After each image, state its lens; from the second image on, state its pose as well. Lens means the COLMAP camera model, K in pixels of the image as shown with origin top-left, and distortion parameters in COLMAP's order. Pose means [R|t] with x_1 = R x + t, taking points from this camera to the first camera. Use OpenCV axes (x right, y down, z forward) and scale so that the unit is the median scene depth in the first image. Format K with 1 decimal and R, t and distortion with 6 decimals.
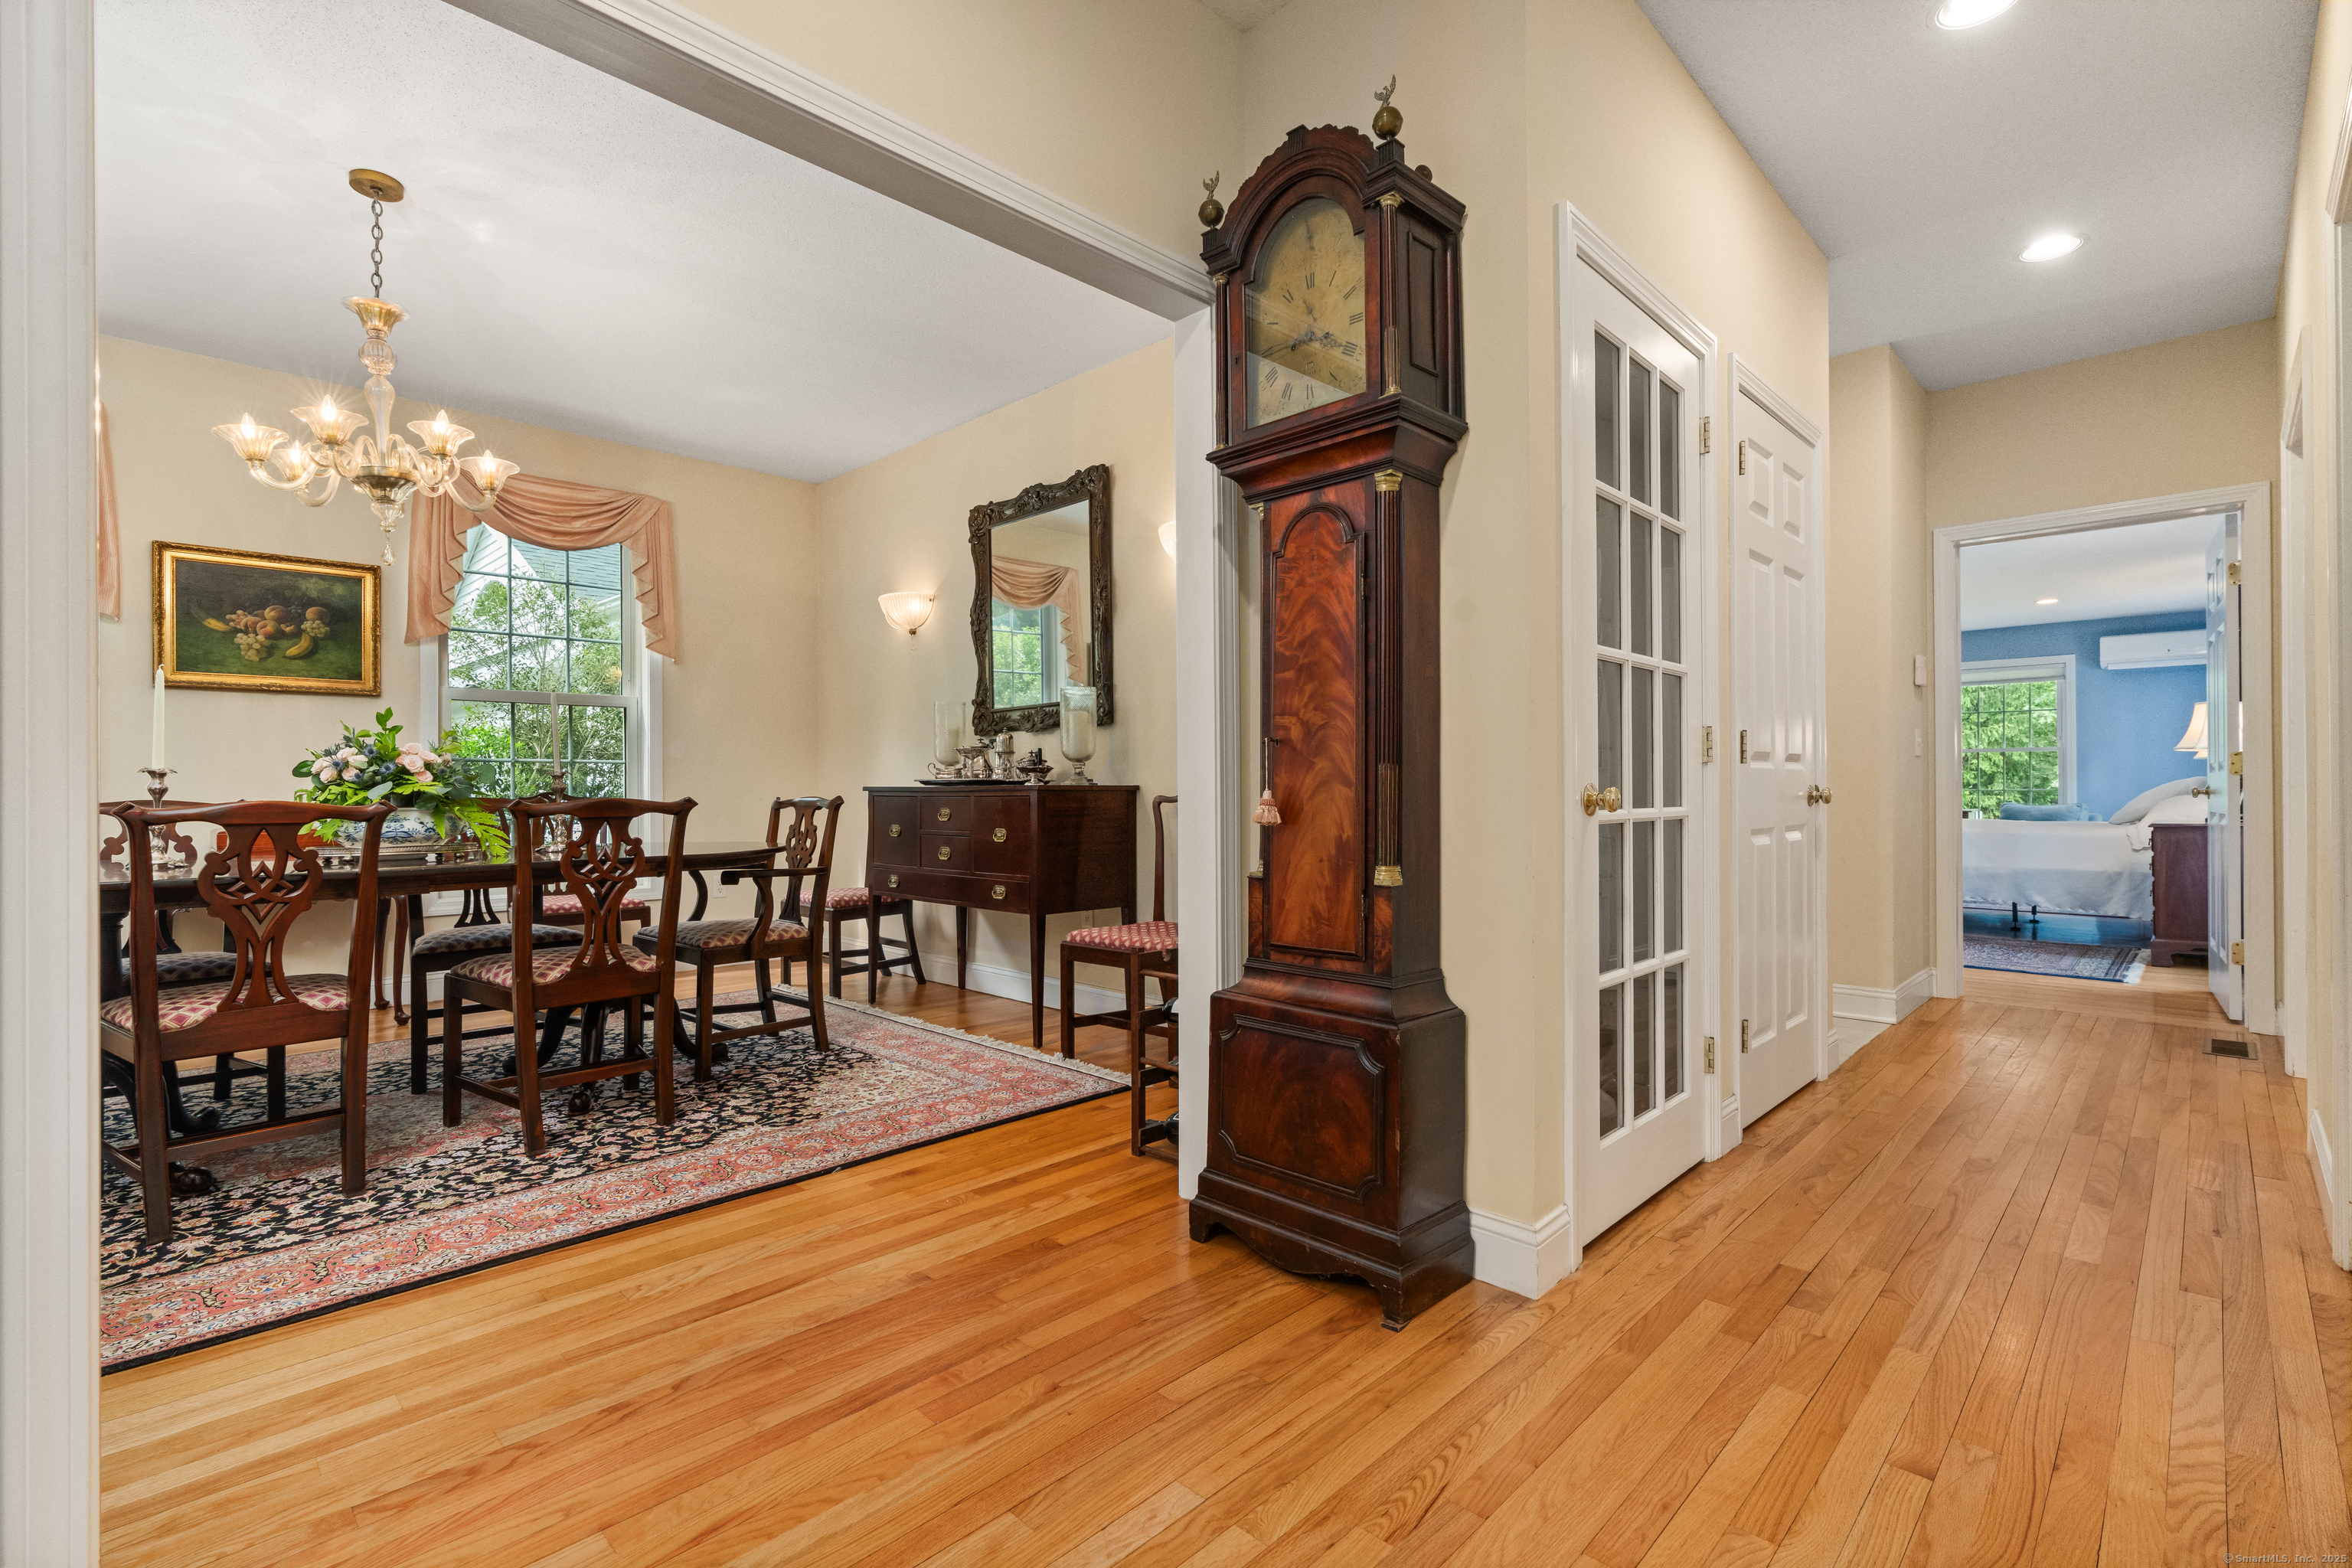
lens RADIAL K [[1068.7, 0, 1186.4], [0, 1068.7, 781.4], [0, 0, 1]] dist [-0.000276, 0.001493]
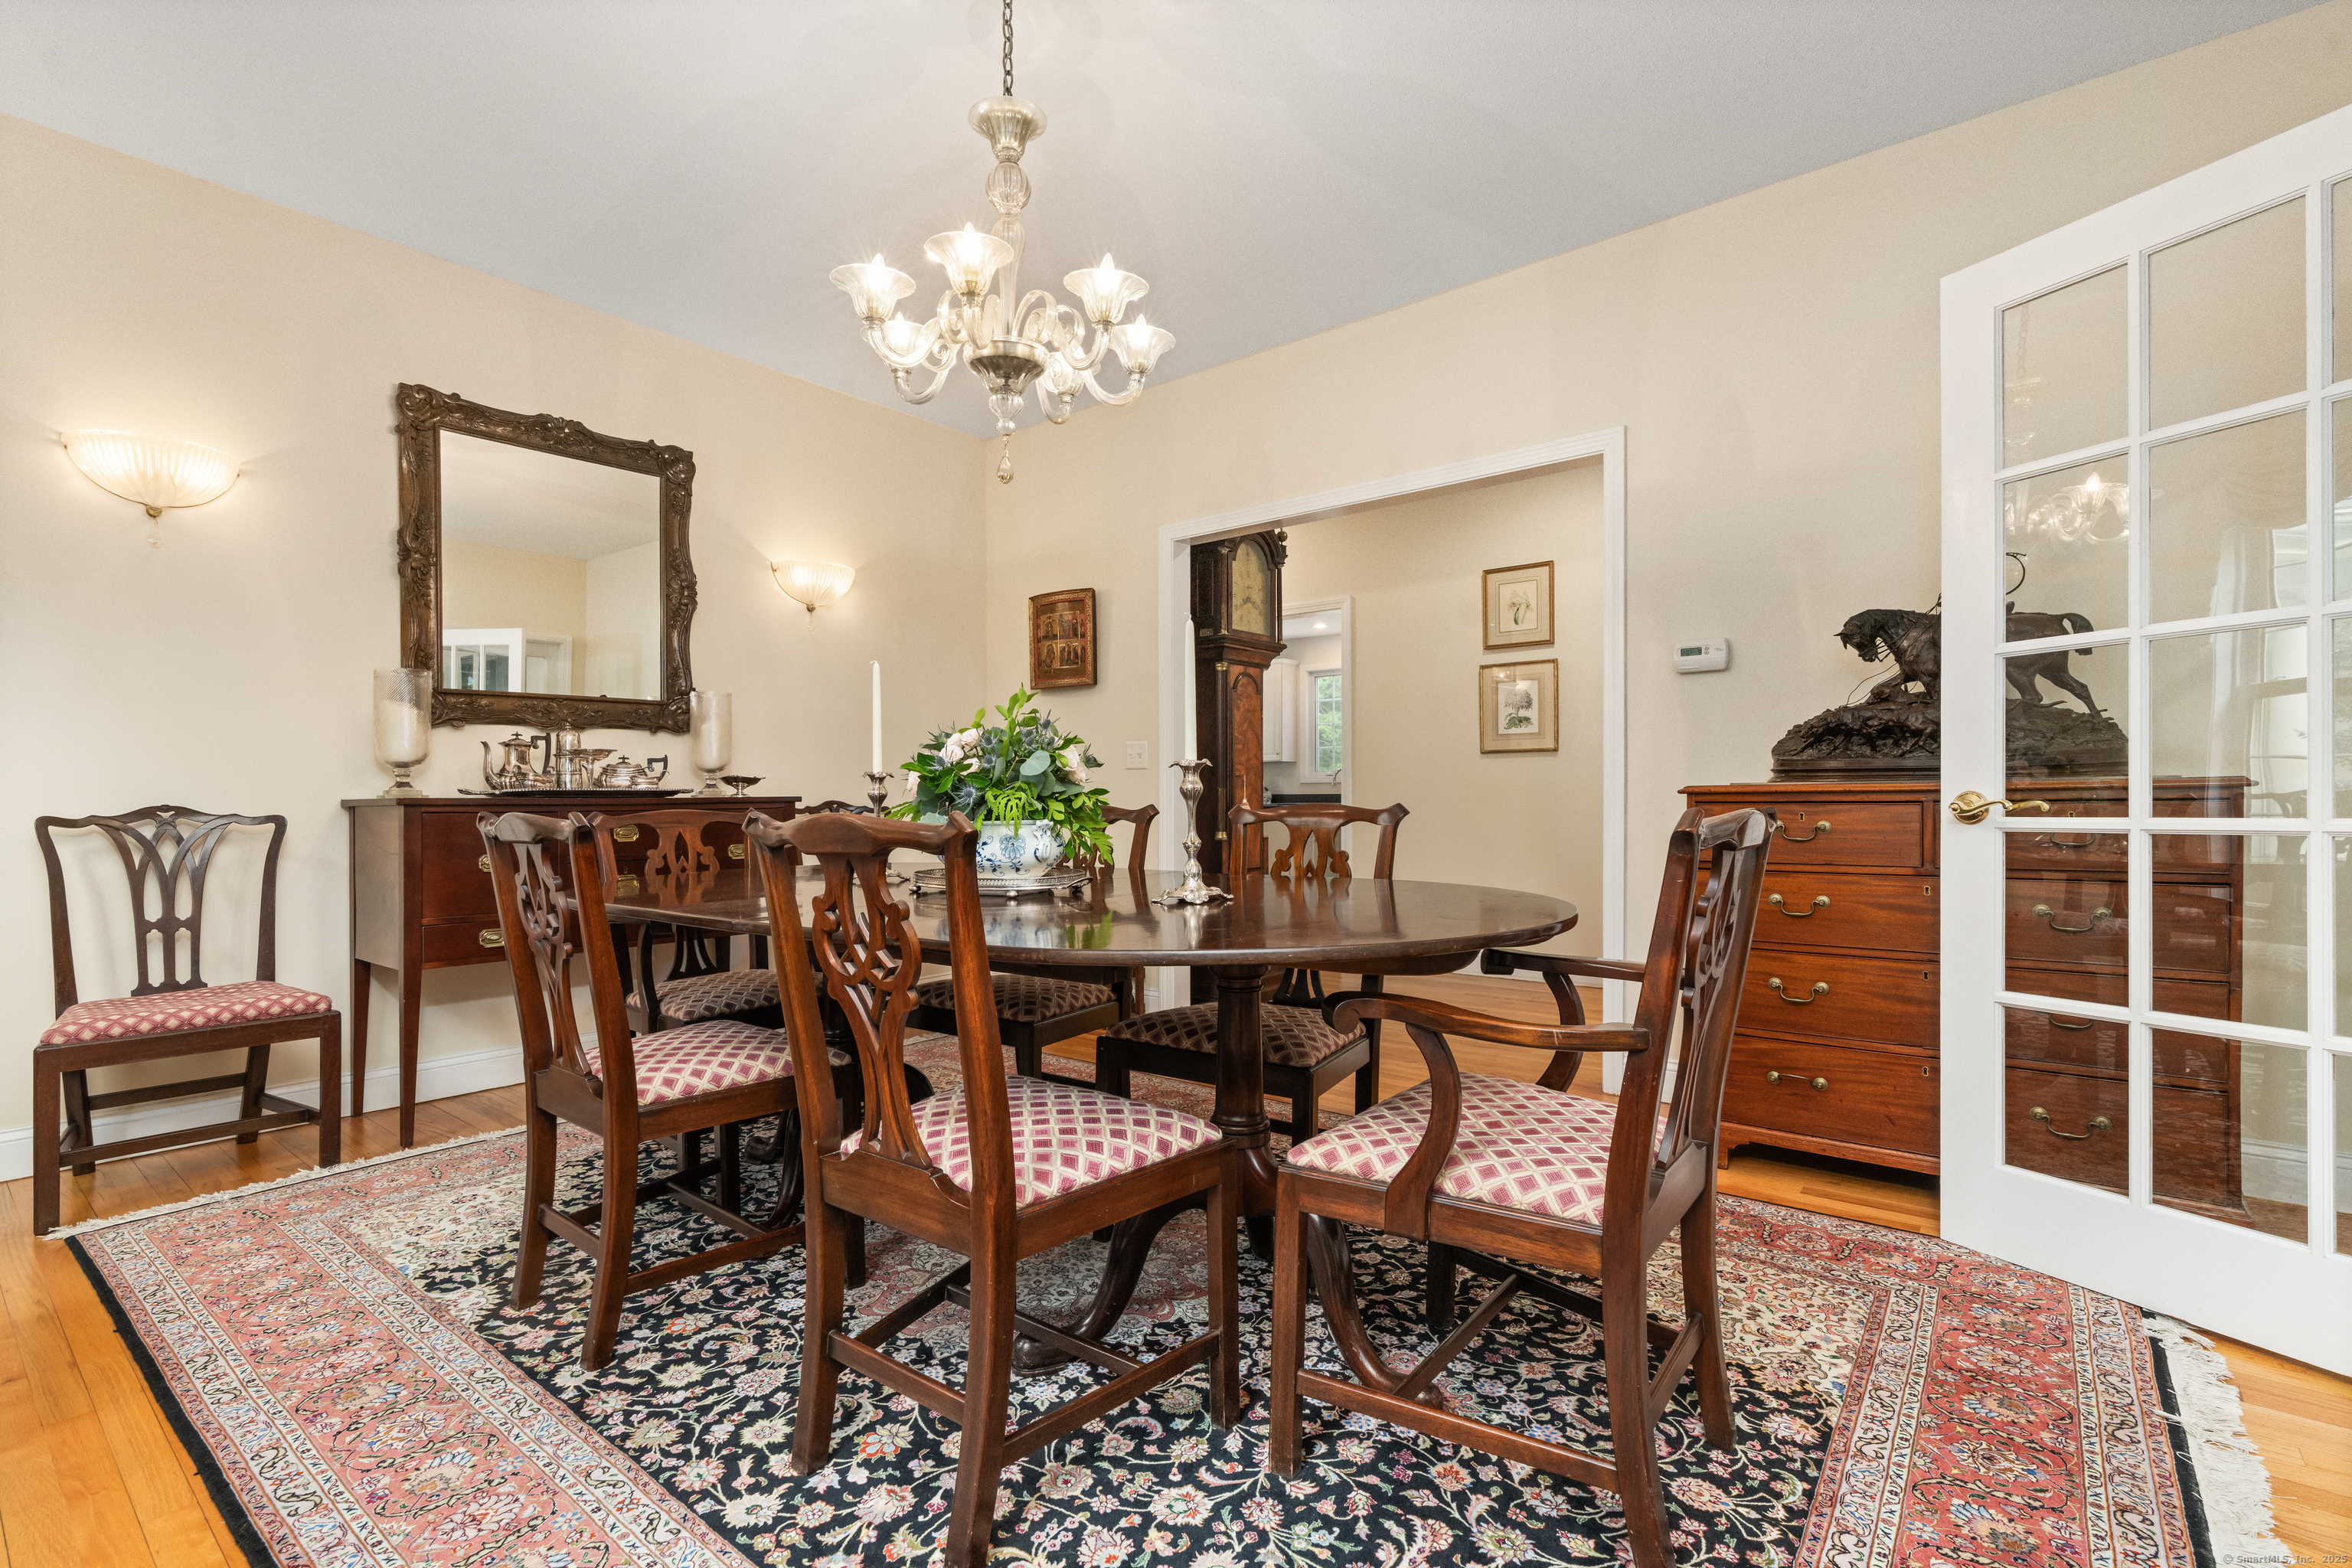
lens RADIAL K [[1068.7, 0, 1173.1], [0, 1068.7, 793.2], [0, 0, 1]] dist [-0.000276, 0.001493]
pose [[0.111168, 0.004961, -0.993789, -0.018372], [0.003511, 0.999979, 0.005384, 0.001481], [0.993795, -0.004088, 0.111148, 1.146808]]
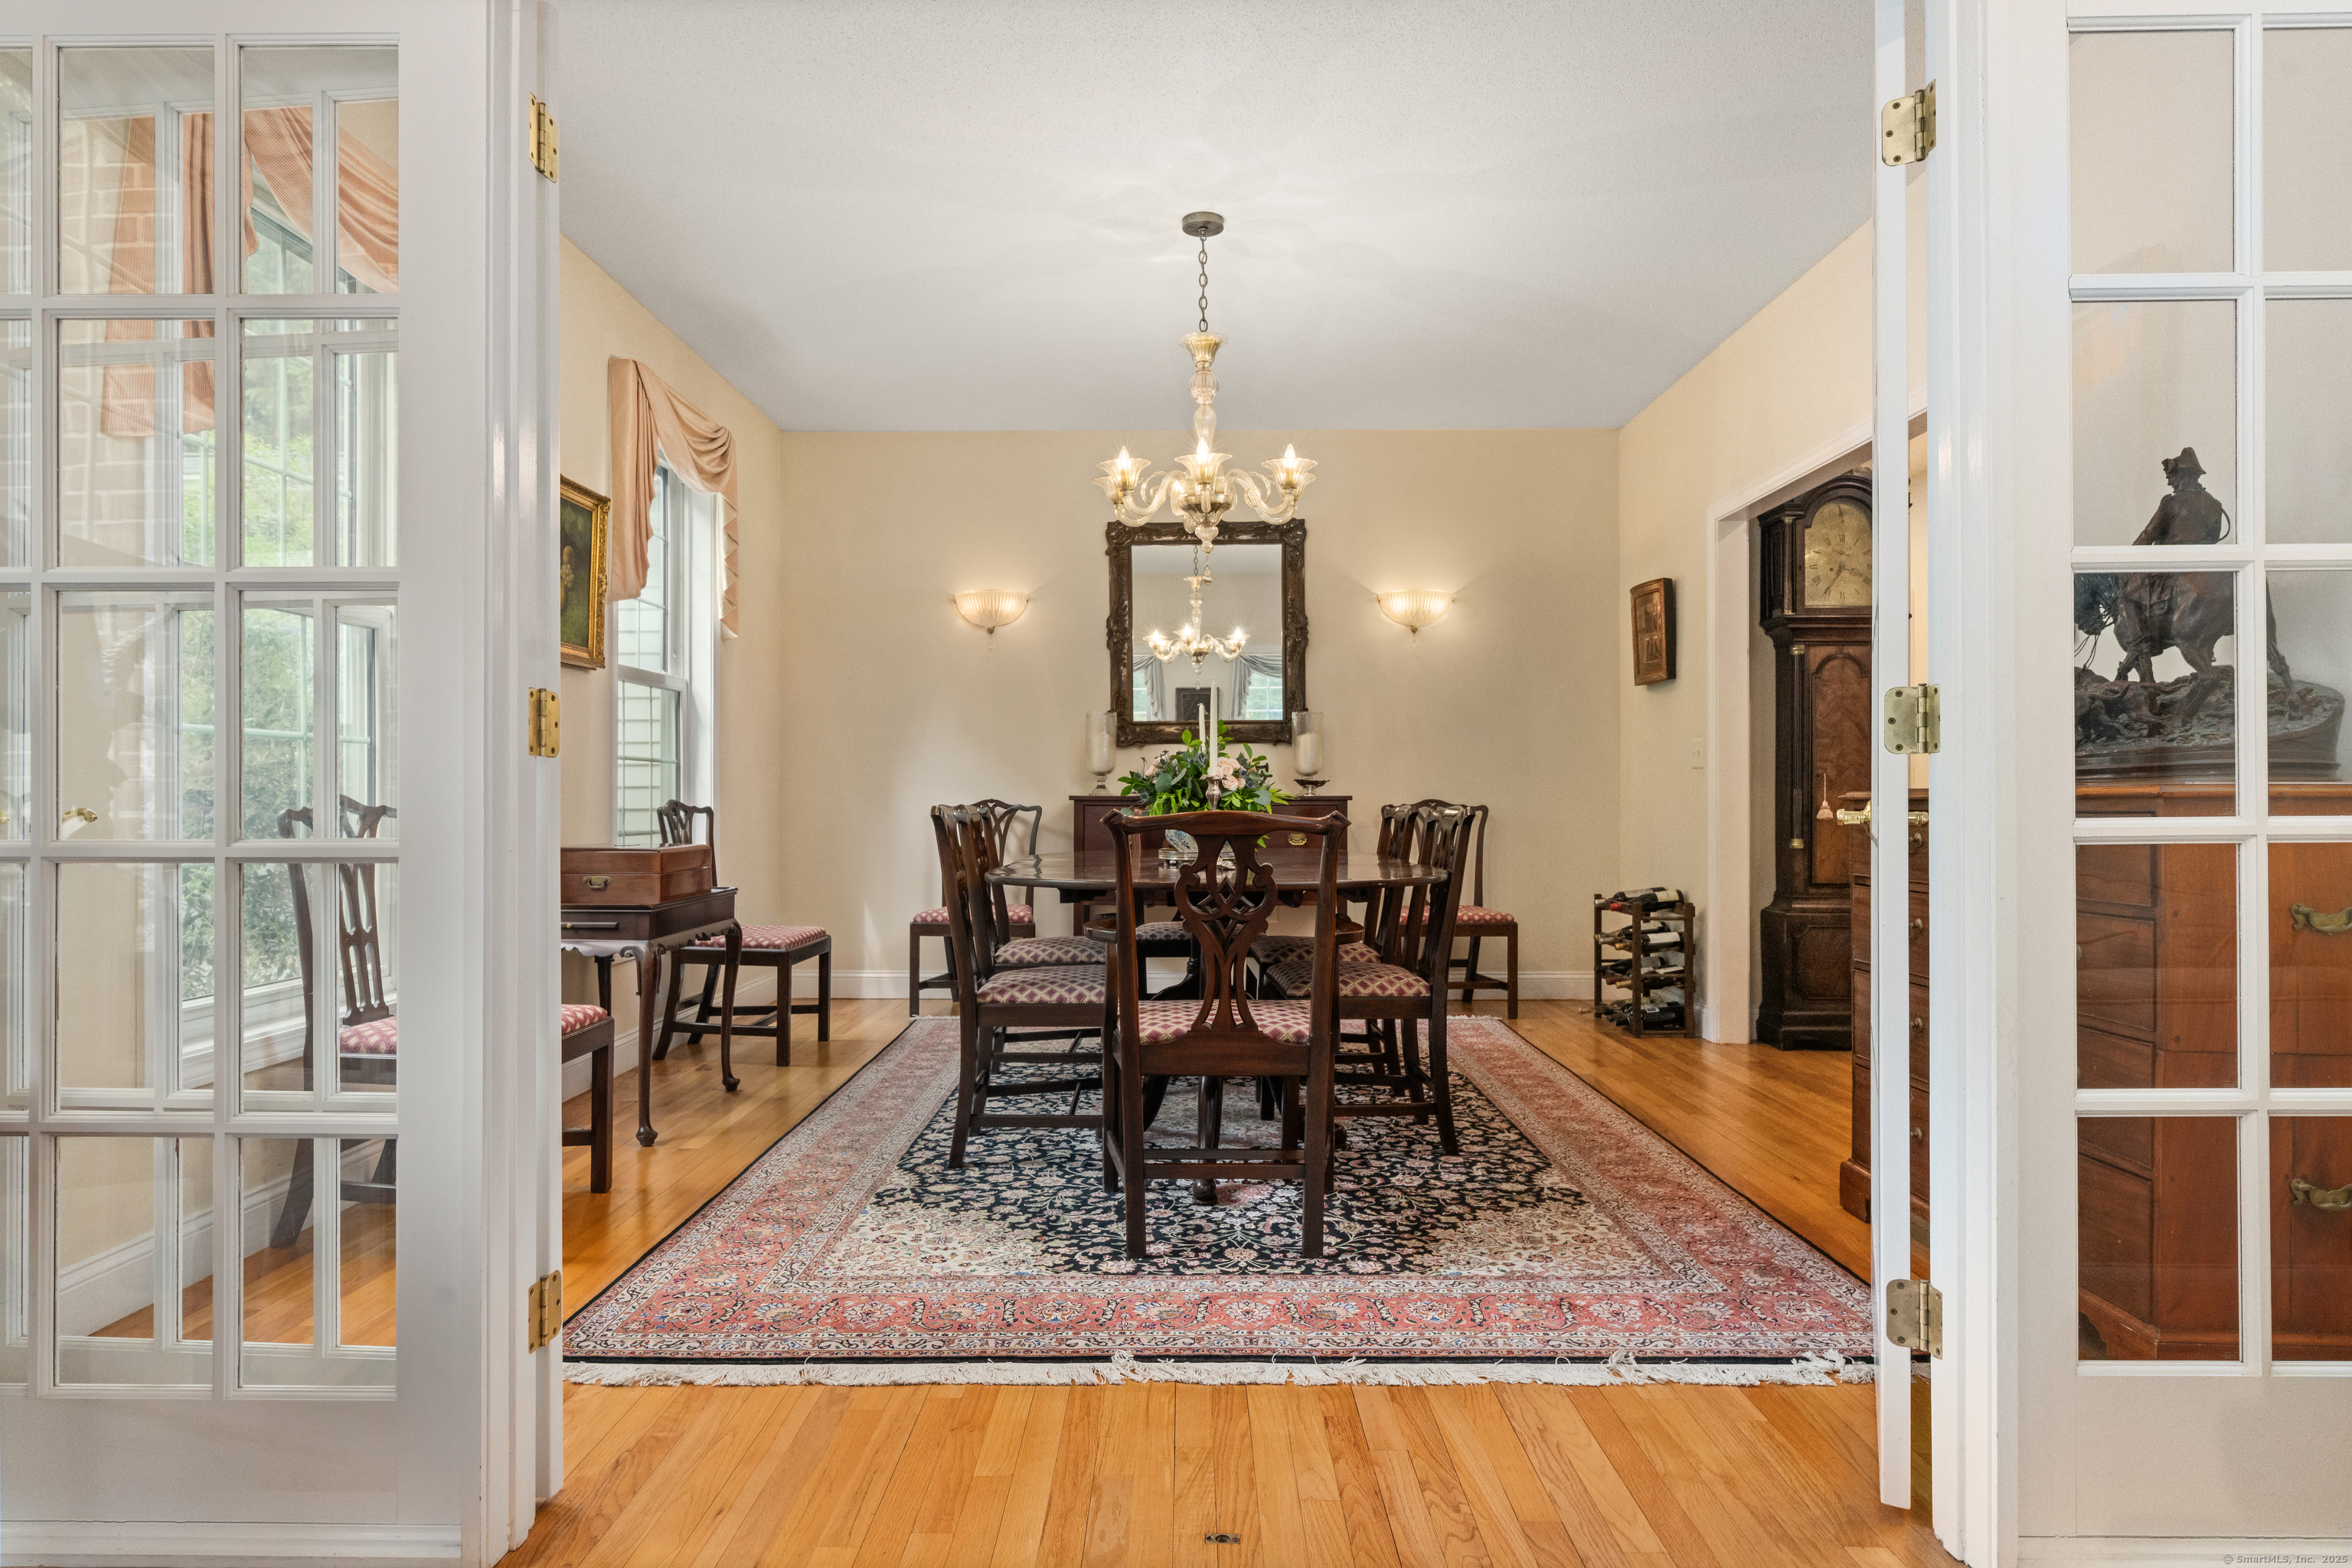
lens RADIAL K [[1385.2, 0, 1187.9], [0, 1385.2, 783.5], [0, 0, 1]] dist [0.003796, 0.000082]
pose [[-0.706160, 0.002525, -0.708048, 0.272173], [0.003925, 0.999992, -0.000349, -0.008502], [0.708041, -0.003026, -0.706165, 2.205690]]
